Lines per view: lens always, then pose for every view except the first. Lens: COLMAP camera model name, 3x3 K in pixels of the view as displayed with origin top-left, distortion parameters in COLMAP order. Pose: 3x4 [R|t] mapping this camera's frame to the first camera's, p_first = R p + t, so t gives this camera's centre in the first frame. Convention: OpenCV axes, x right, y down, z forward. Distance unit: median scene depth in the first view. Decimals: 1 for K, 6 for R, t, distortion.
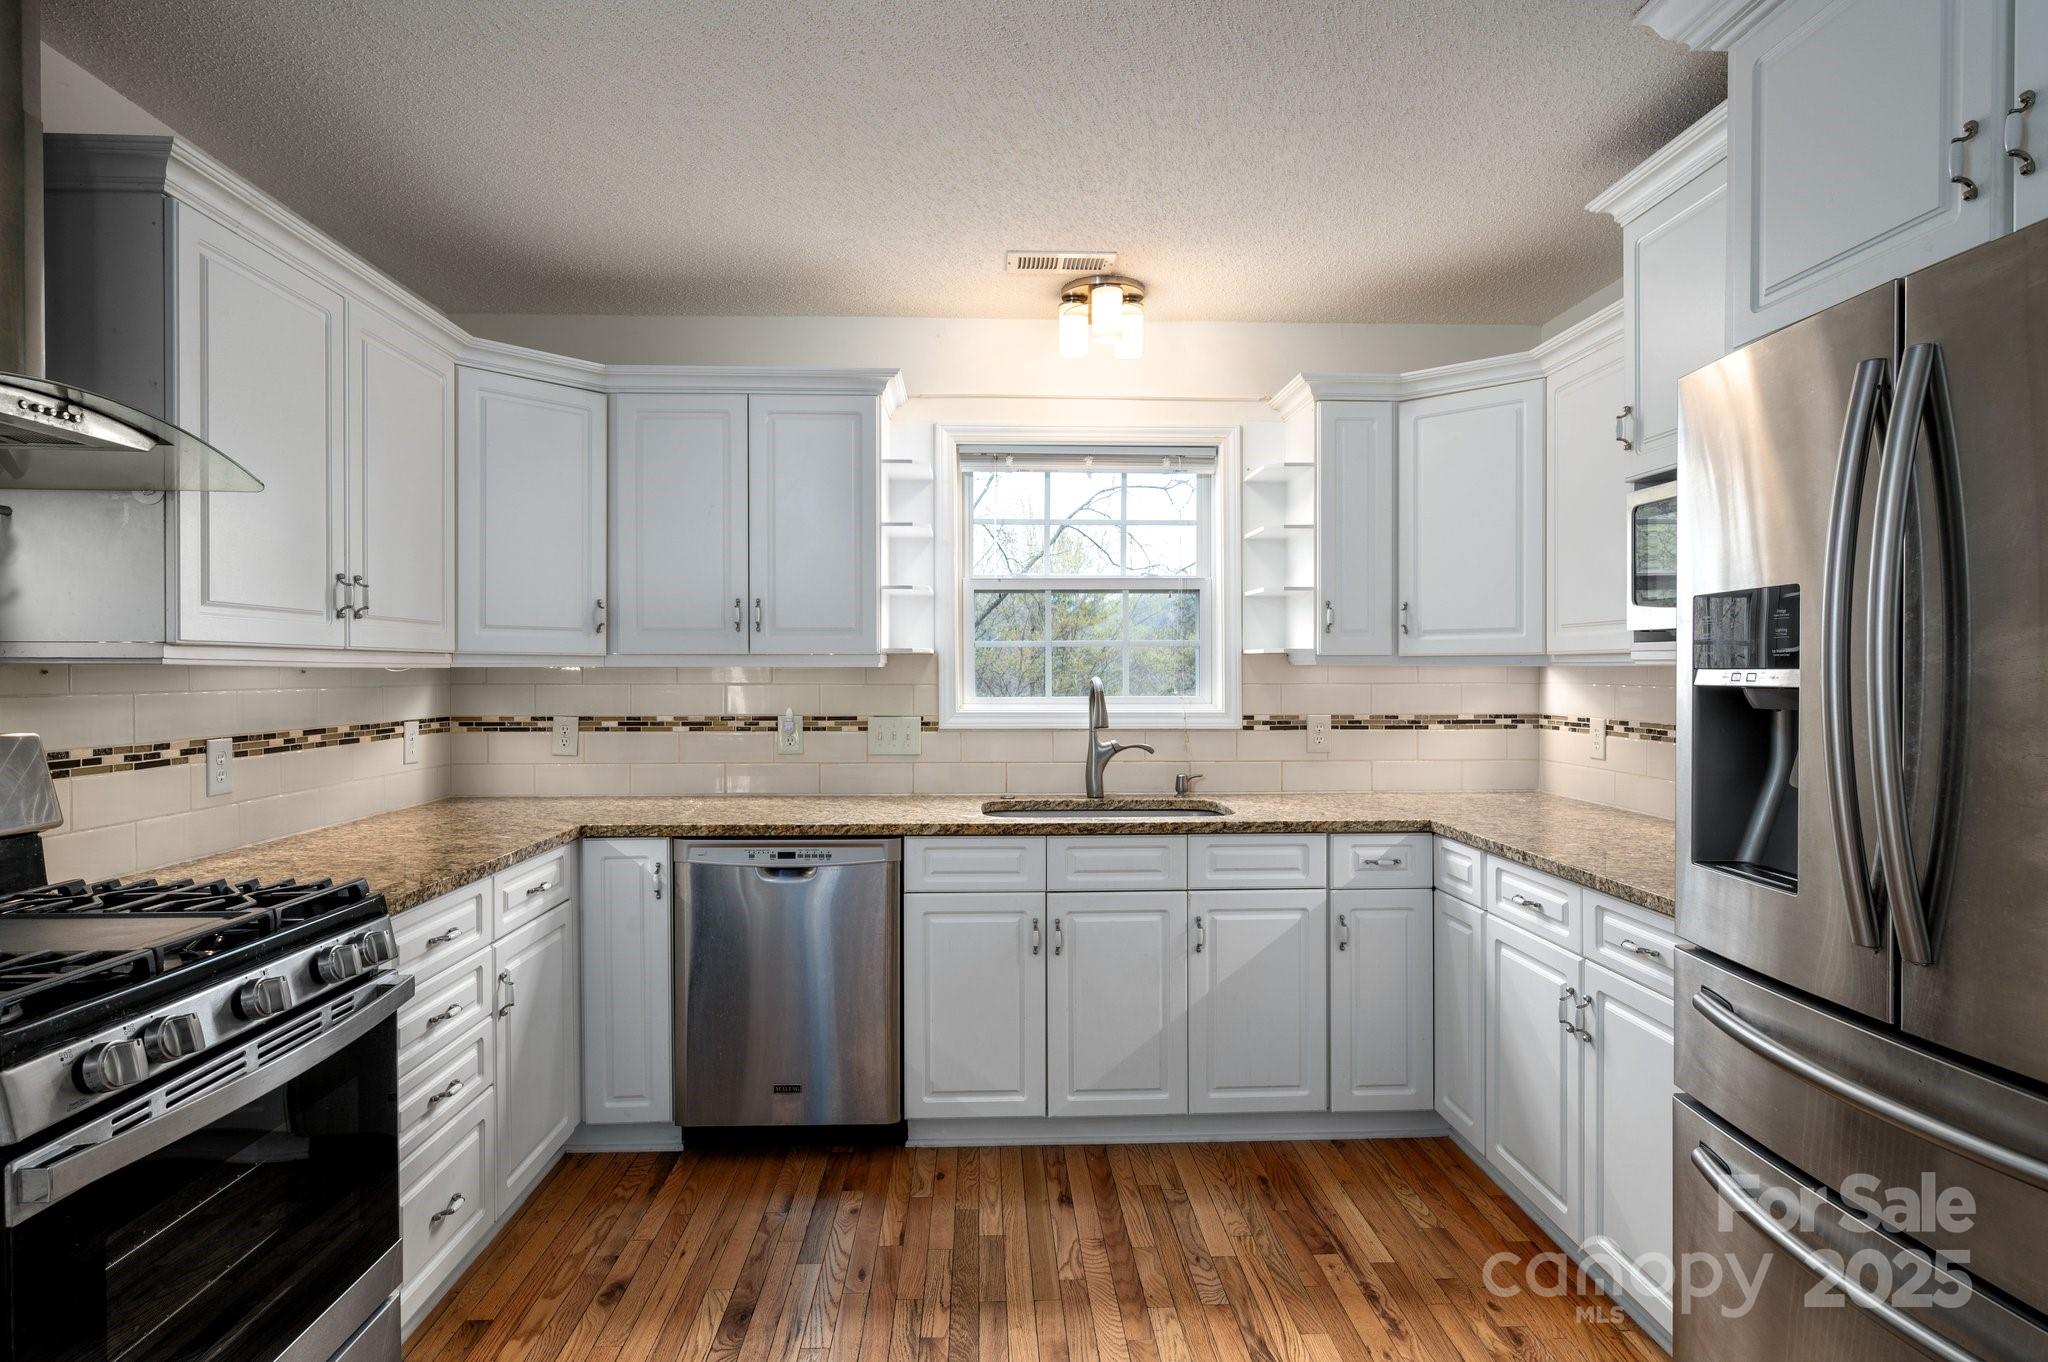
lens RADIAL K [[1075.4, 0, 1025.0], [0, 1075.4, 681.1], [0, 0, 1]] dist [-0.013491, 0.001358]
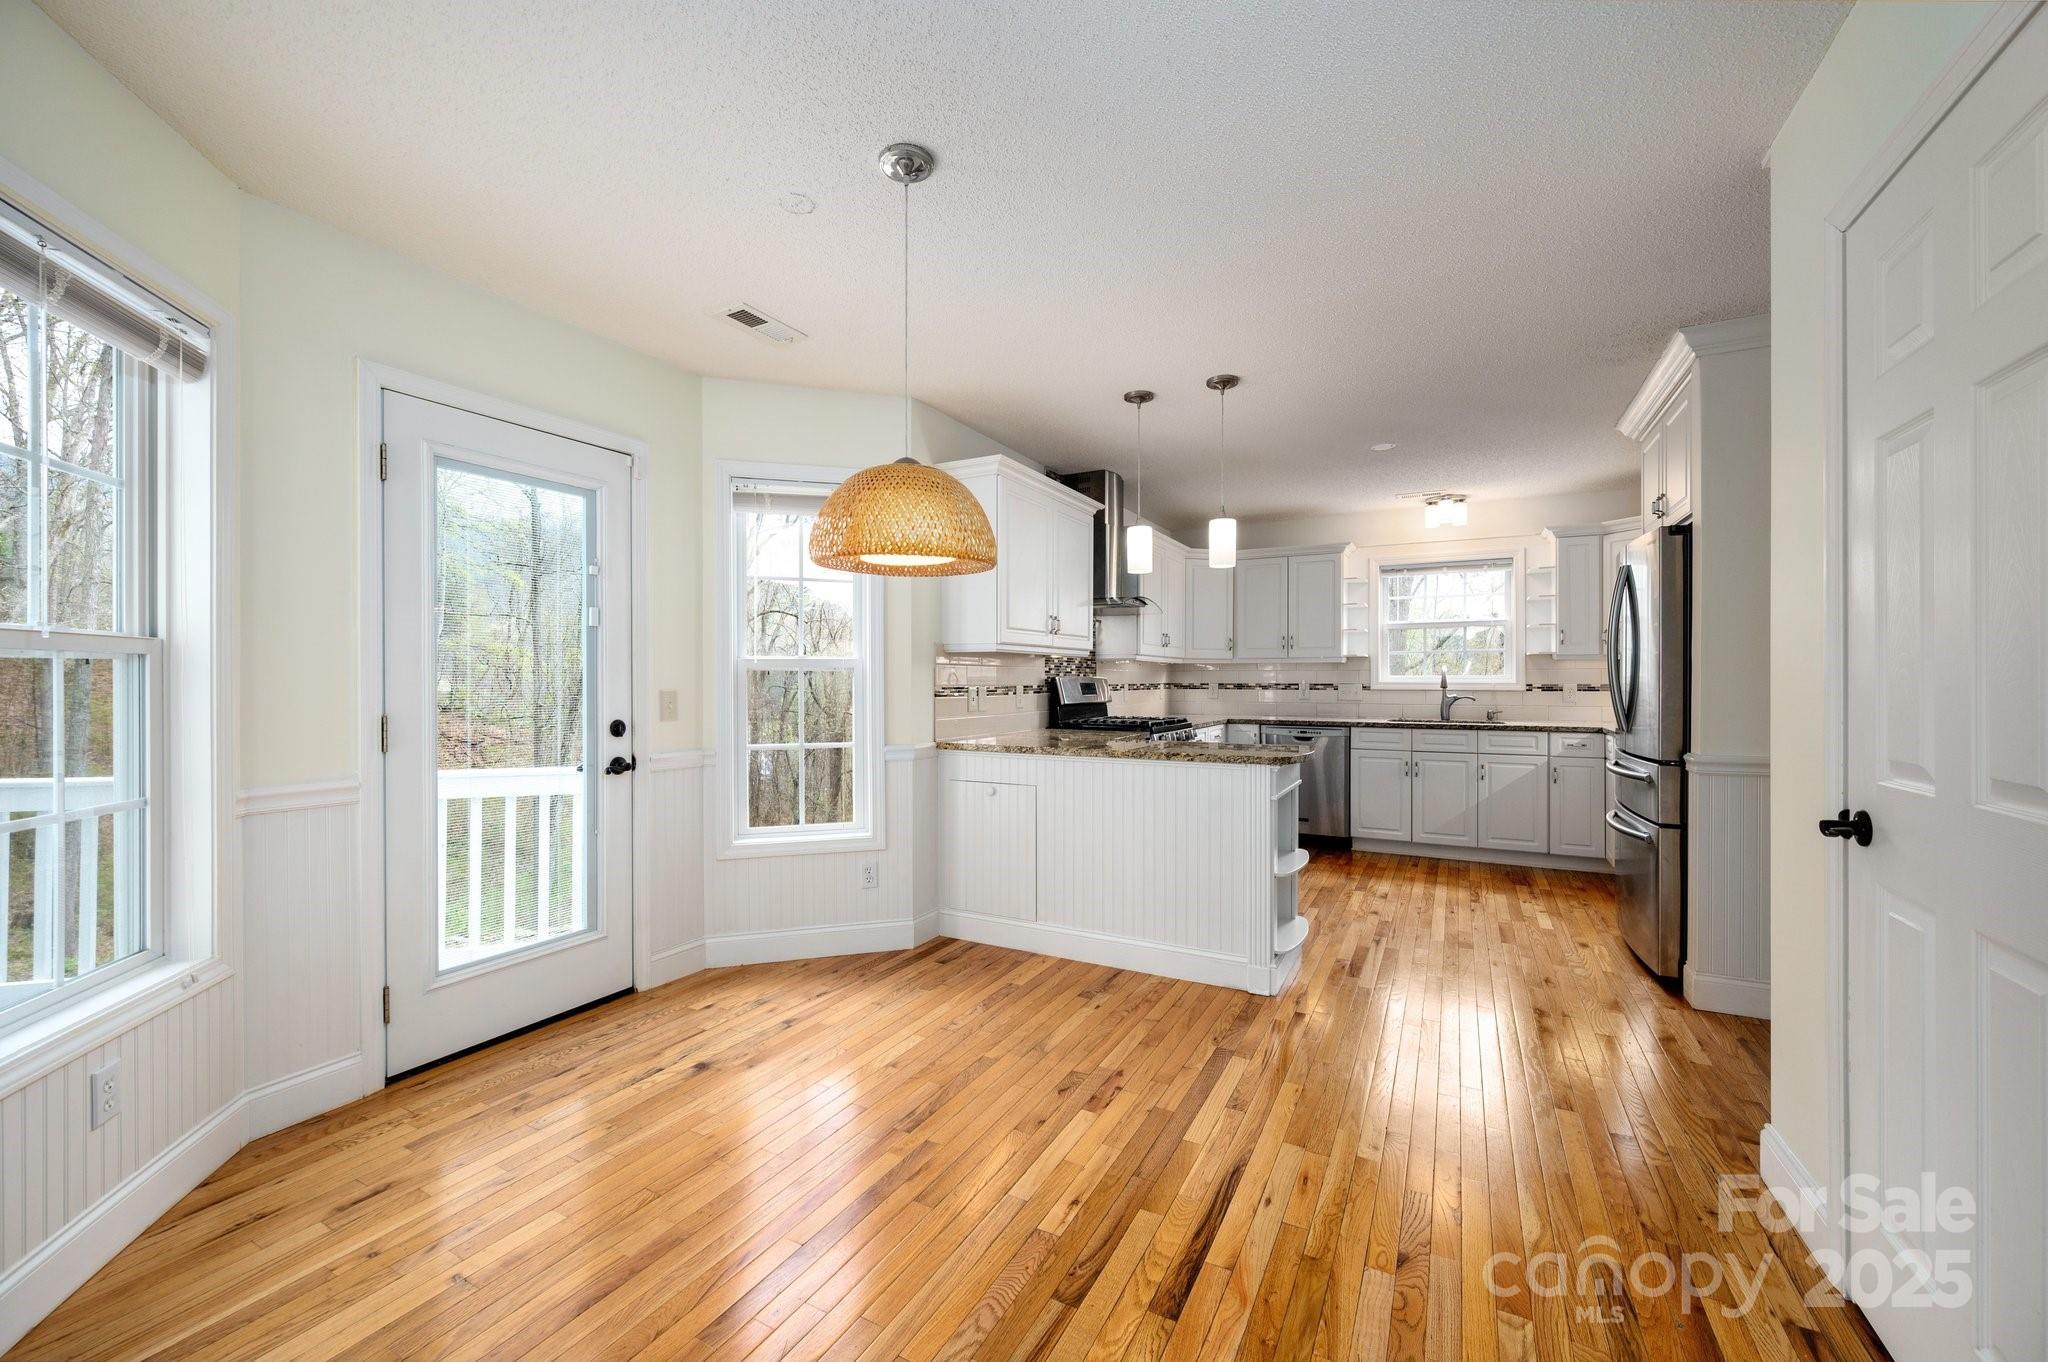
lens RADIAL K [[817.3, 0, 1017.8], [0, 817.3, 684.0], [0, 0, 1]] dist [-0.001323, -0.000110]
pose [[0.857515, 0.002835, -0.514451, 0.207548], [-0.005188, 0.999982, -0.003136, 0.050727], [0.514433, 0.005358, 0.857514, -1.078041]]
